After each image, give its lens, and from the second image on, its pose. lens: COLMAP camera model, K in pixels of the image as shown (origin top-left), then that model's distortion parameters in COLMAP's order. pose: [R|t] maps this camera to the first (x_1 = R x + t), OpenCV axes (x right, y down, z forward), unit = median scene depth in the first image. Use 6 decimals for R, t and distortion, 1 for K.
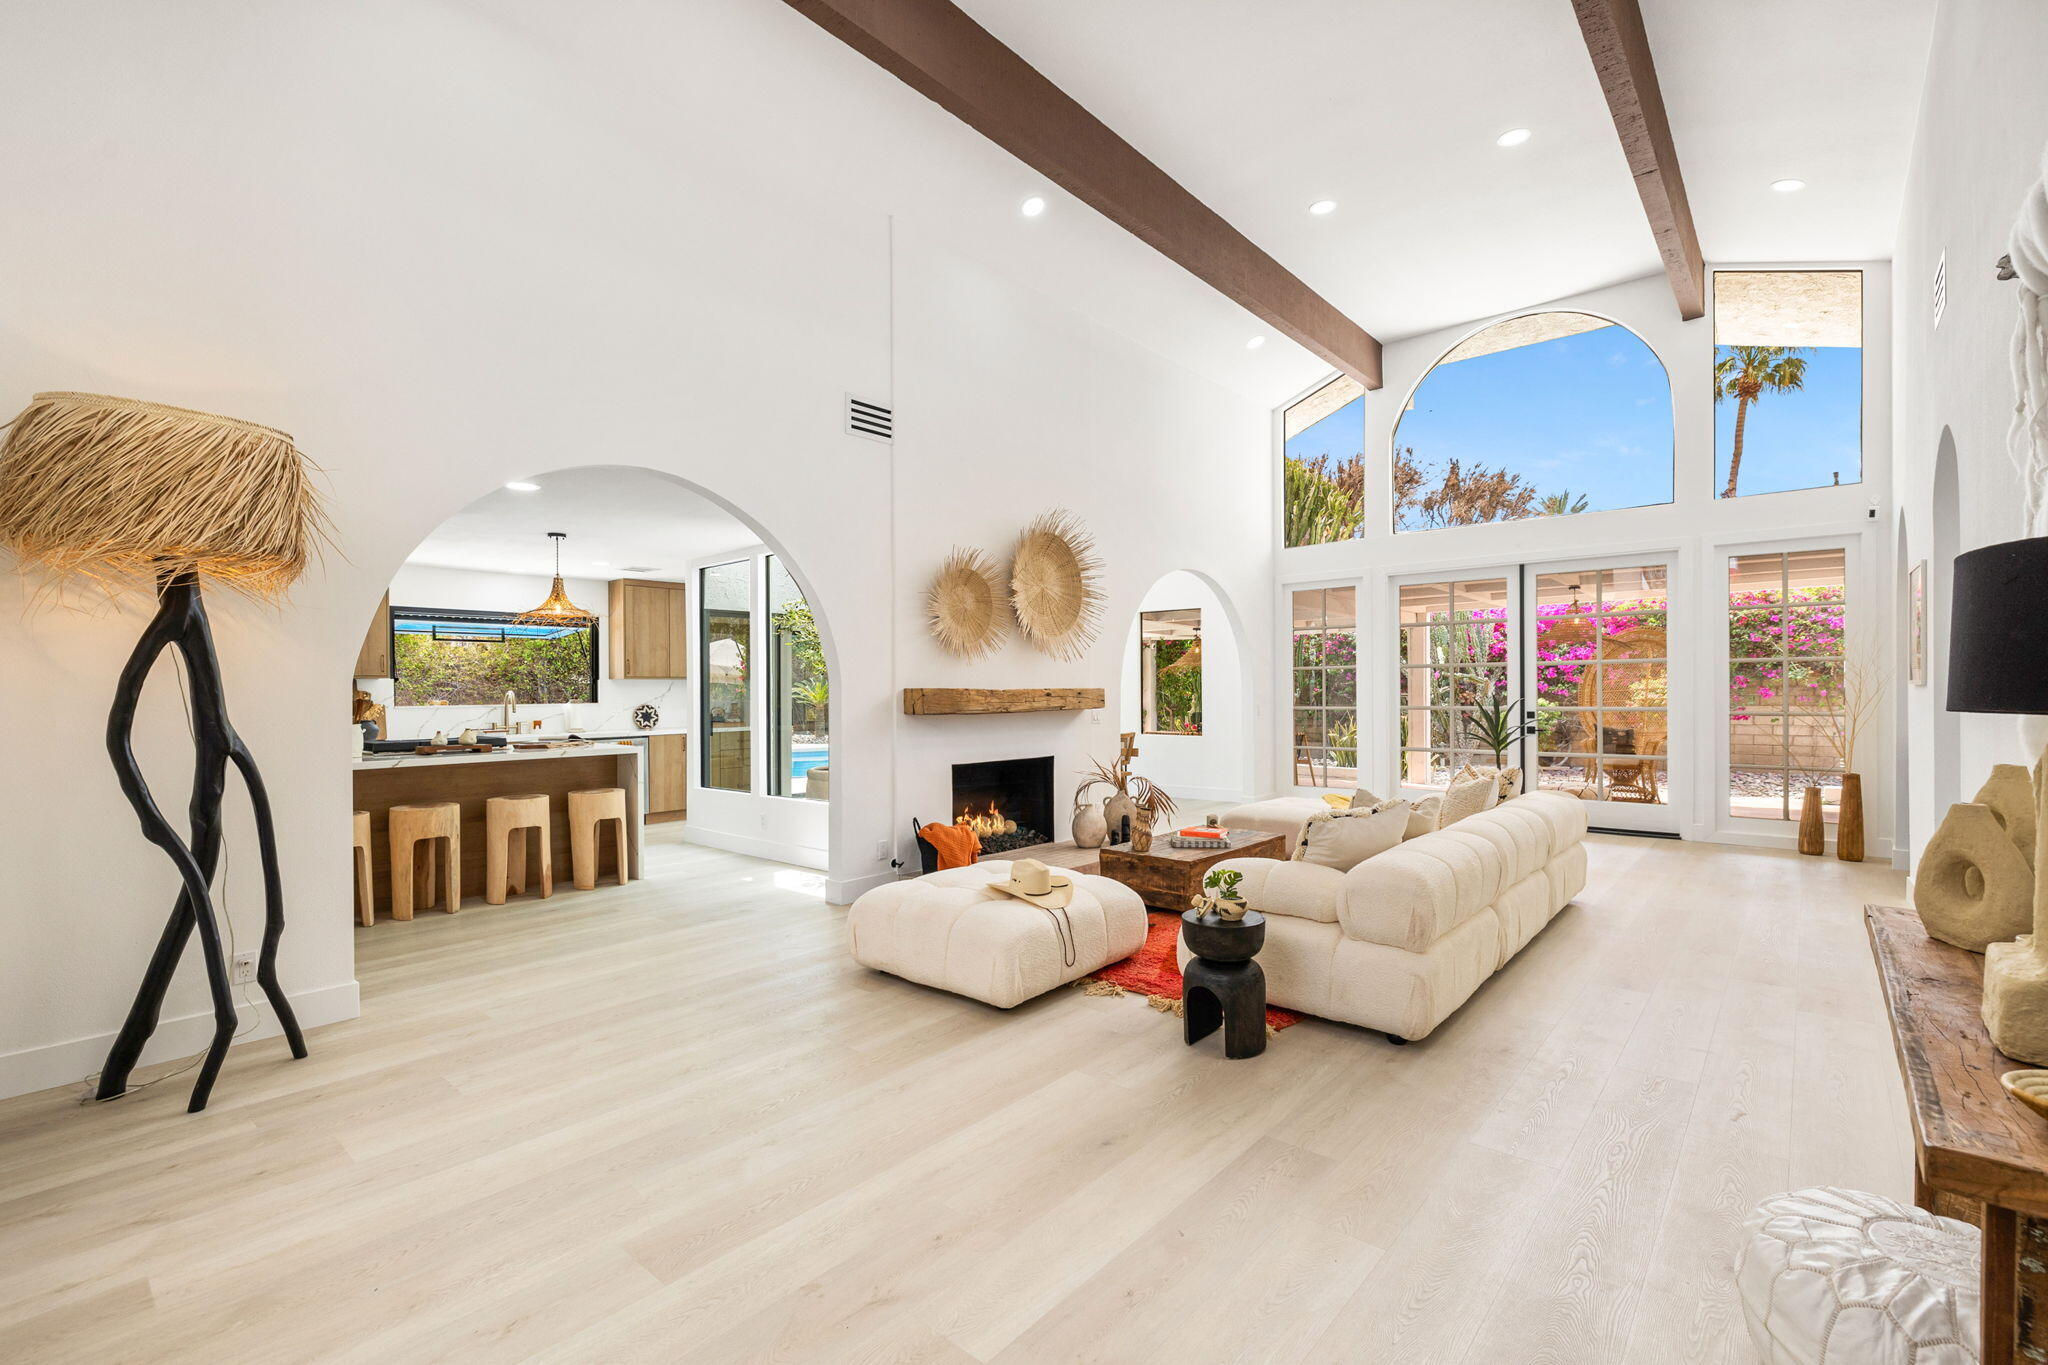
lens RADIAL K [[895.3, 0, 1021.3], [0, 895.3, 679.5], [0, 0, 1]] dist [0.001563, -0.000233]
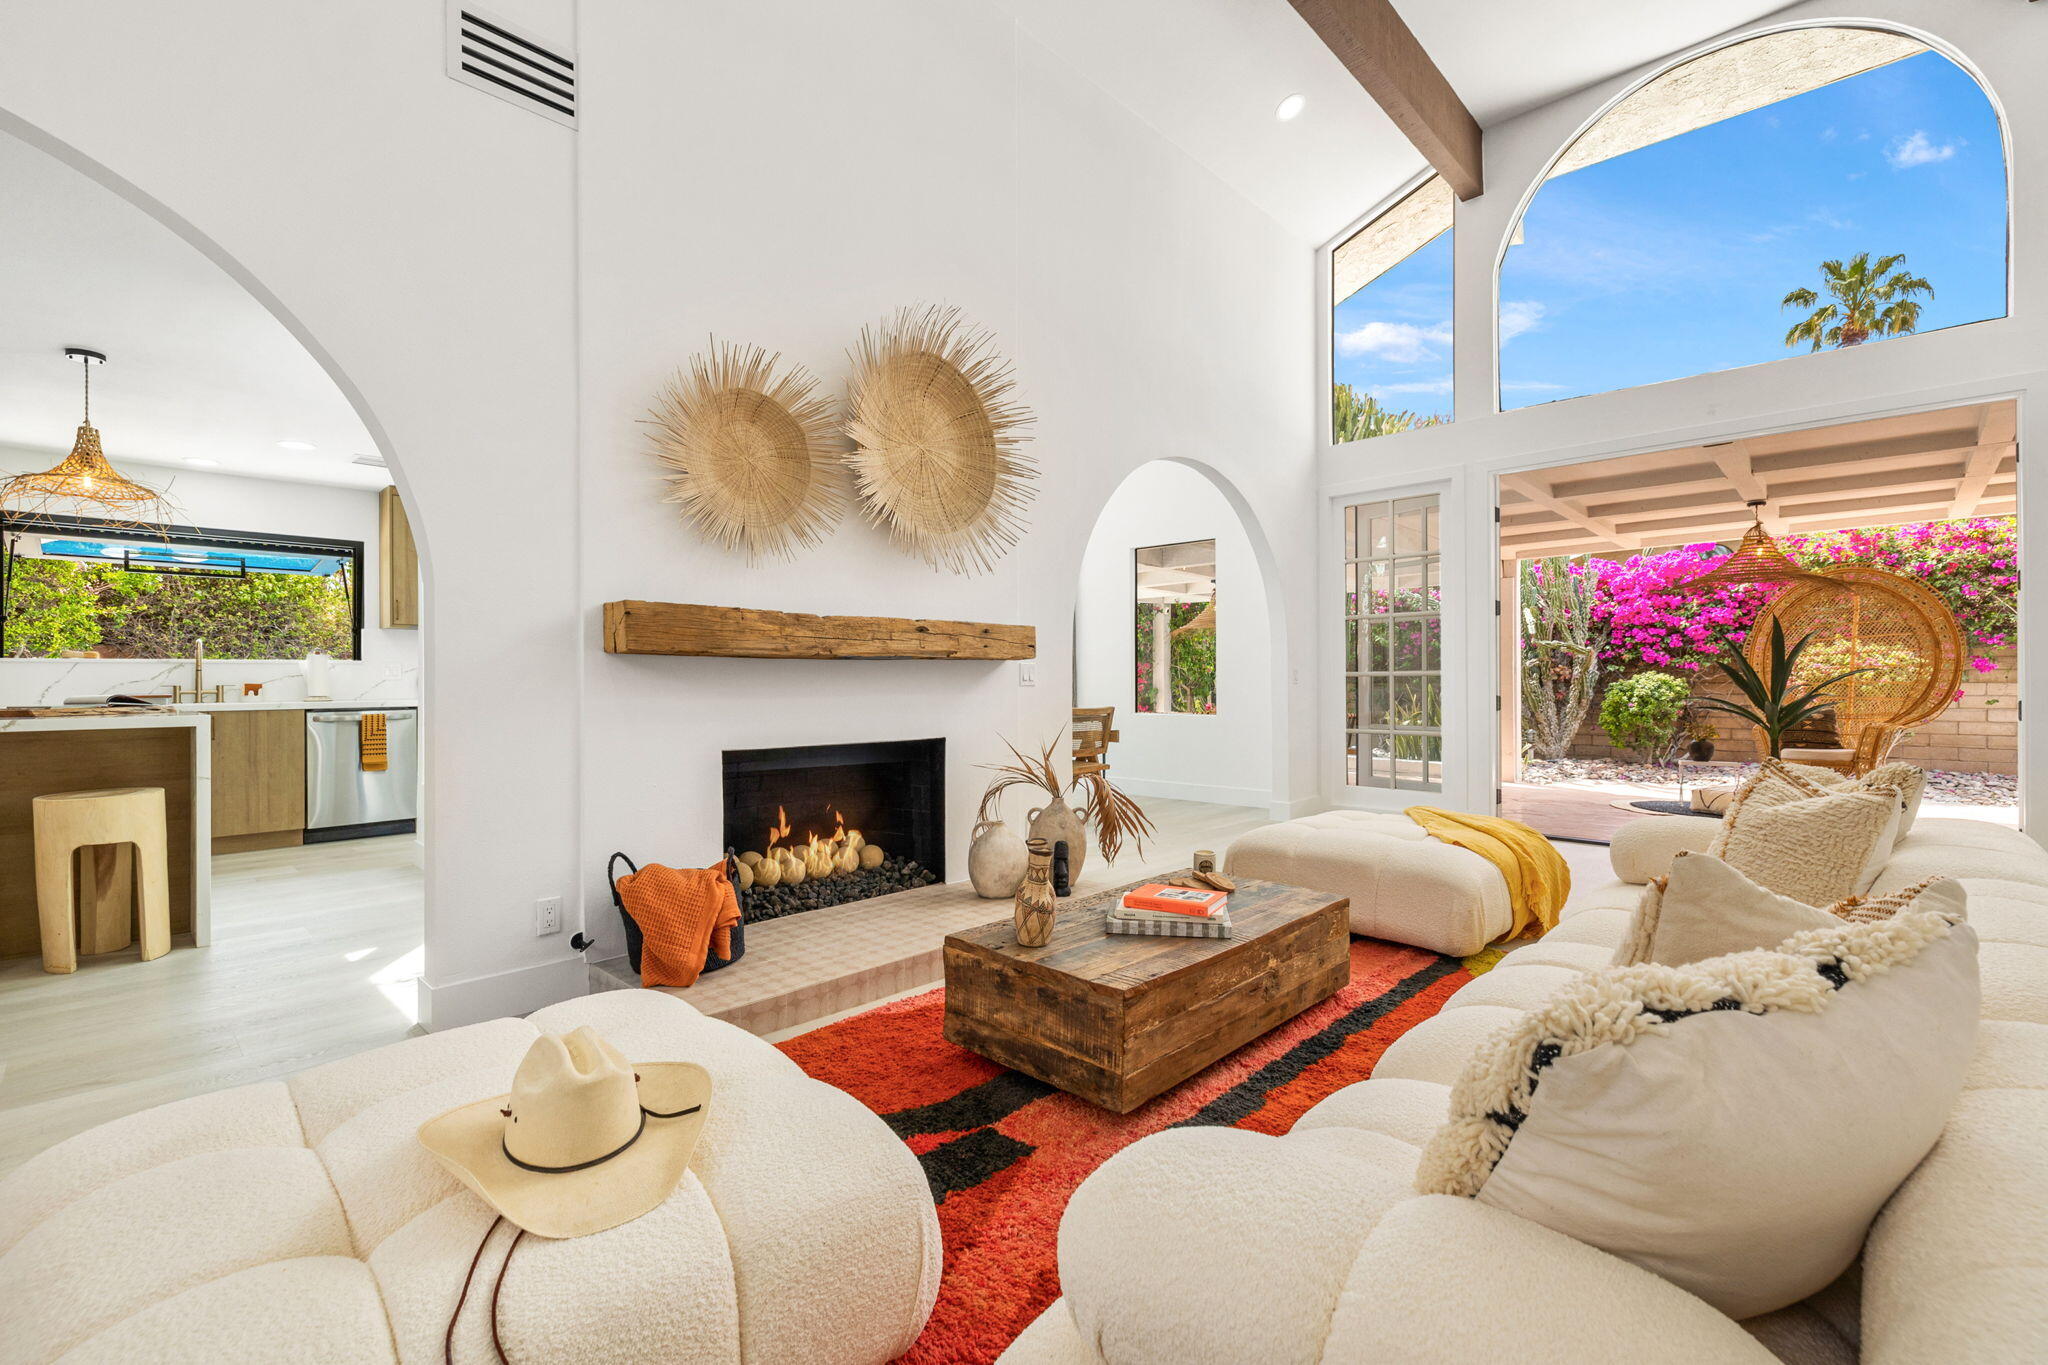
lens RADIAL K [[896.5, 0, 1011.6], [0, 896.5, 658.6], [0, 0, 1]] dist [-0.003848, -0.000362]
pose [[0.998820, 0.004009, -0.048396, 0.109316], [-0.004475, 0.999945, -0.009535, 0.038588], [0.048355, 0.009740, 0.998783, 0.410507]]
